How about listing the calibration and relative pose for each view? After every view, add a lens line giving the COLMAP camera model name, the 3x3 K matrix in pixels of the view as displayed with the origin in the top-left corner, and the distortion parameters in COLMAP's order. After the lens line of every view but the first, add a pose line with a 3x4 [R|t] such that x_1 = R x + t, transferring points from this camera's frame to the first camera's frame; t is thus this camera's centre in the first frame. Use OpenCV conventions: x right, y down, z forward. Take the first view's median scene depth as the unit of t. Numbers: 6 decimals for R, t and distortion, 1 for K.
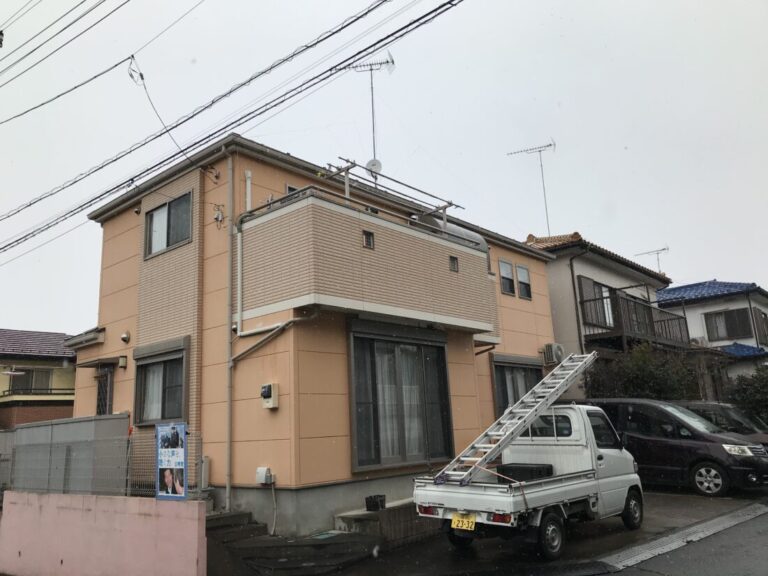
lens RADIAL K [[636.8, 0, 384.0], [0, 636.8, 288.0], [0, 0, 1]] dist [-0.183788, -0.002264]
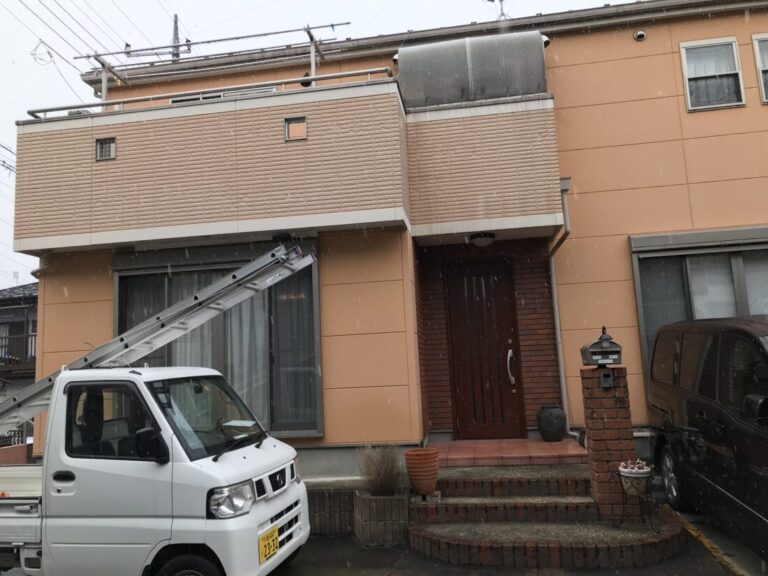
lens RADIAL K [[657.5, 0, 384.0], [0, 657.5, 288.0], [0, 0, 1]] dist [0.009568, 0.003283]
pose [[0.558416, -0.128407, -0.819563, 0.697986], [0.212058, 0.977219, -0.008620, 0.145695], [0.801999, -0.168981, 0.572924, 0.705430]]
